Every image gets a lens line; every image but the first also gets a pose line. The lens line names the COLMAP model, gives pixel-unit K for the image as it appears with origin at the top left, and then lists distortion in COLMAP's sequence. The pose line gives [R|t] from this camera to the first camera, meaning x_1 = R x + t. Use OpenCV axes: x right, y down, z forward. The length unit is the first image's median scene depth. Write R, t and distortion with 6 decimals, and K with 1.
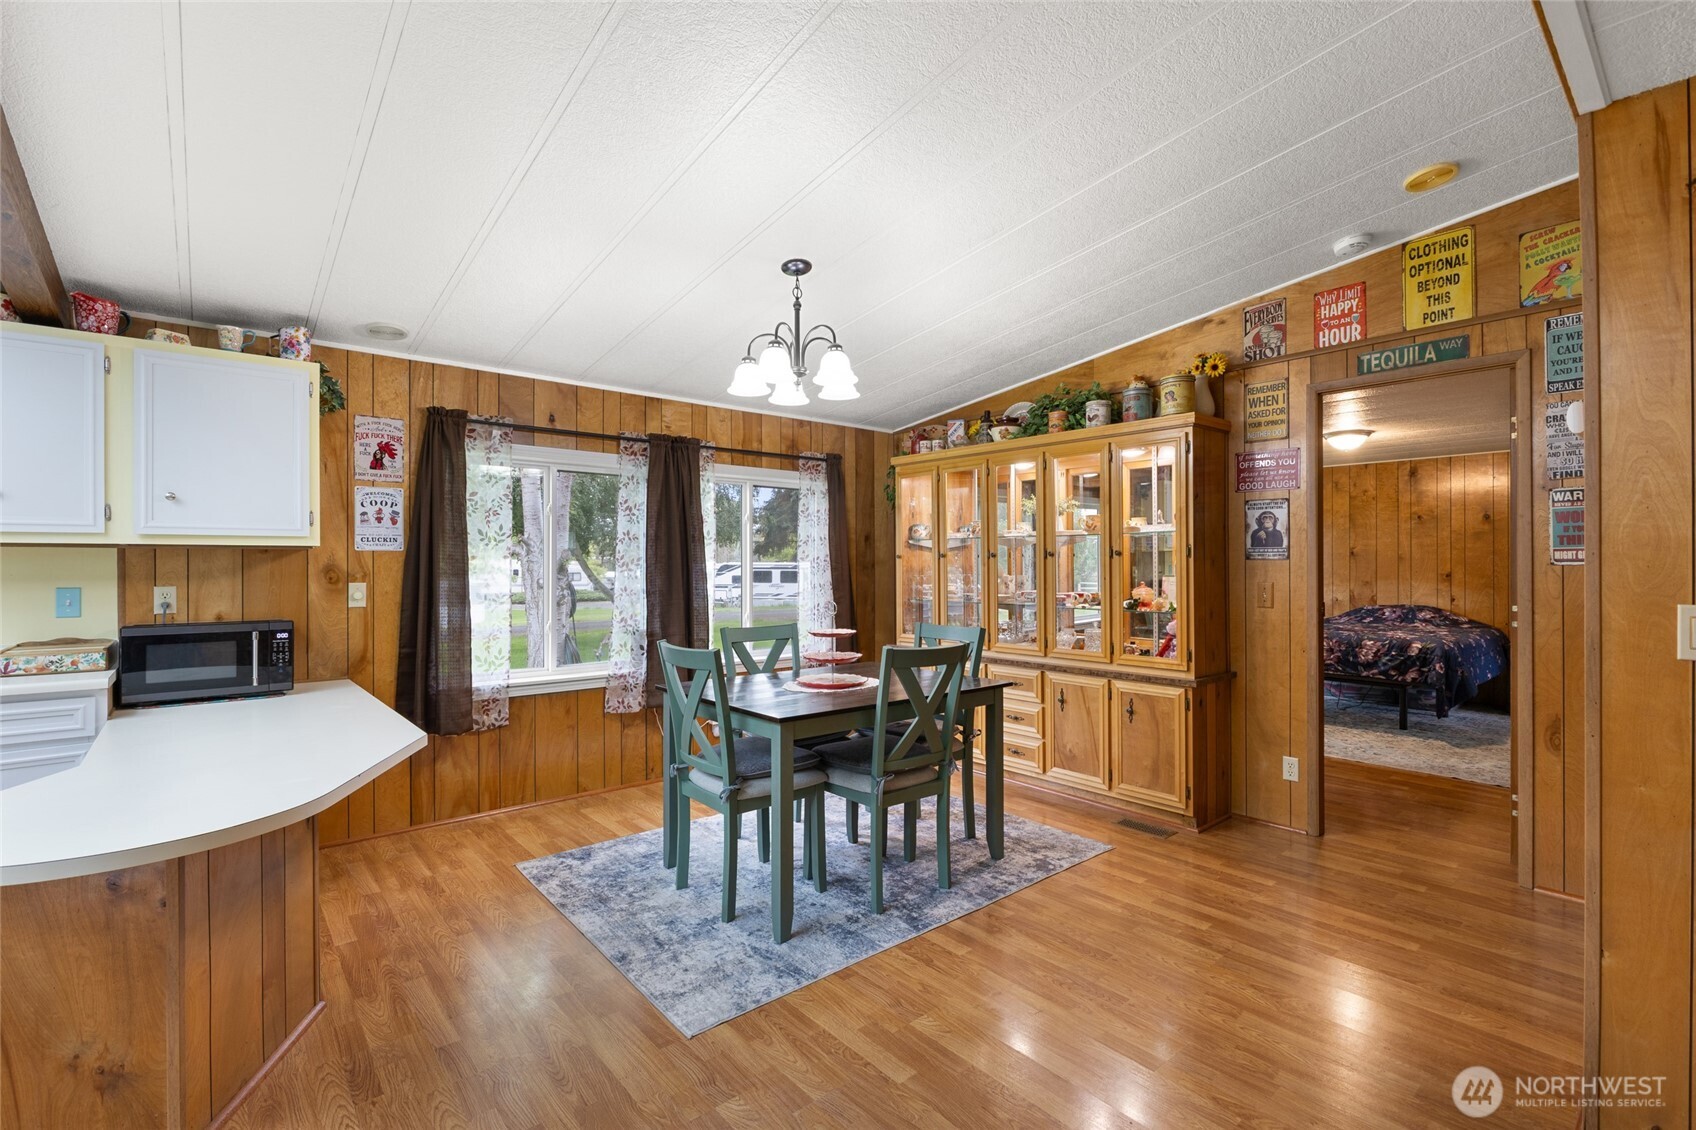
lens RADIAL K [[761.3, 0, 845.2], [0, 761.3, 562.0], [0, 0, 1]] dist [-0.010194, -0.000071]
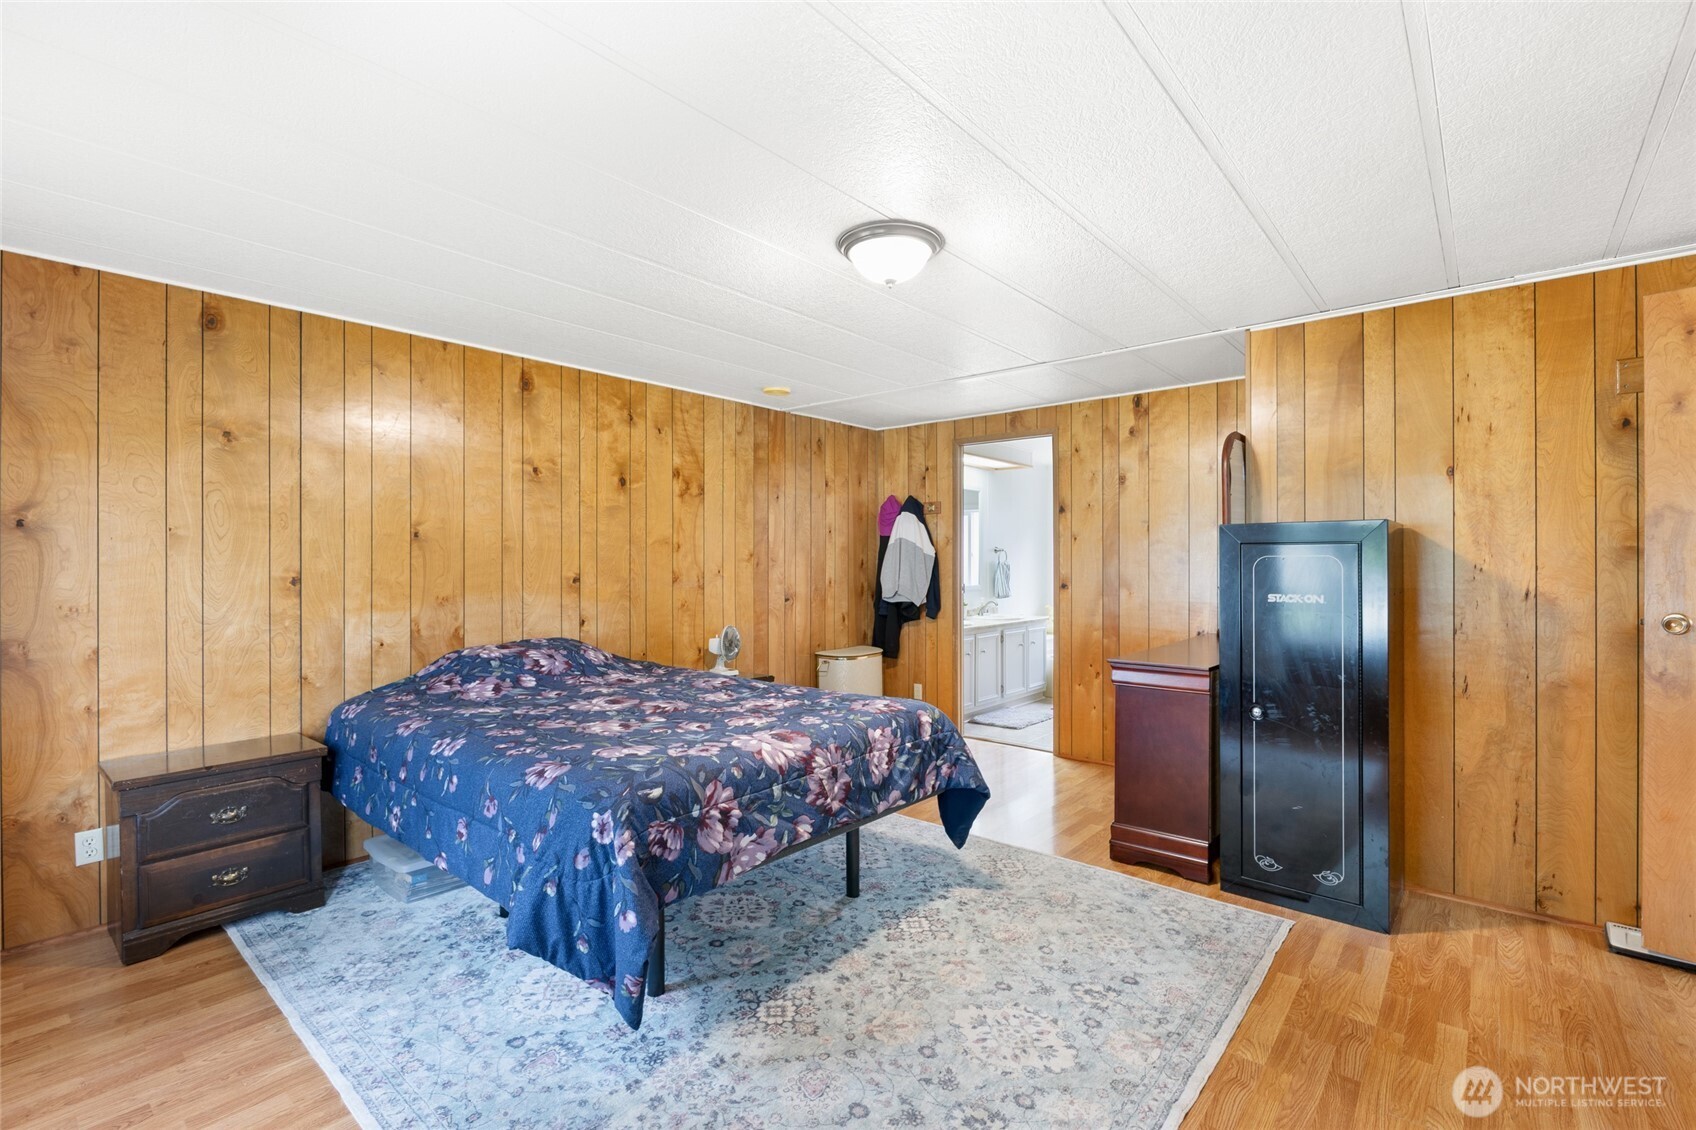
lens RADIAL K [[761.3, 0, 845.2], [0, 761.3, 562.0], [0, 0, 1]] dist [-0.010194, -0.000071]
pose [[-0.161976, -0.000961, 0.986794, 0.209553], [-0.000516, 0.999999, 0.000889, 0.004026], [-0.986795, -0.000365, -0.161976, 0.902751]]
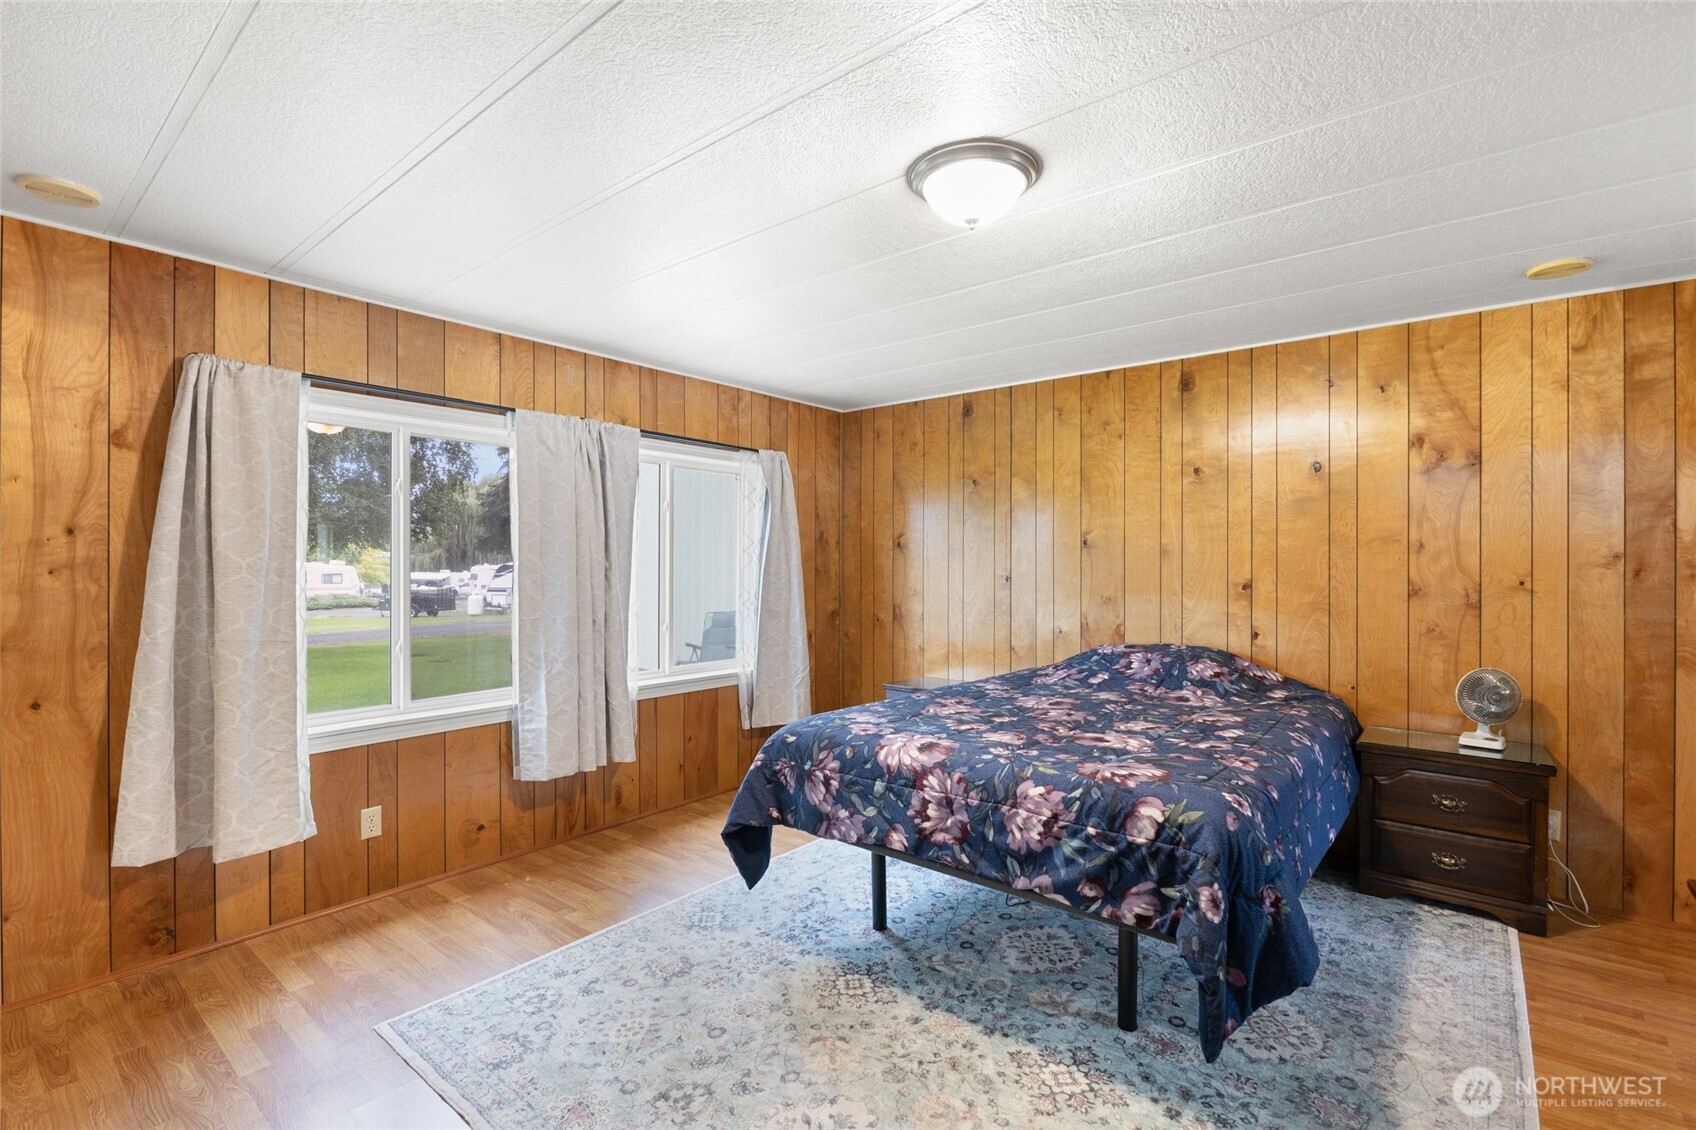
lens RADIAL K [[763.0, 0, 850.4], [0, 763.0, 566.0], [0, 0, 1]] dist [-0.010007, -0.000143]
pose [[0.983129, 0.000519, 0.182912, 0.452104], [-0.001583, 0.999983, 0.005673, 0.001987], [-0.182906, -0.005867, 0.983113, 0.559090]]
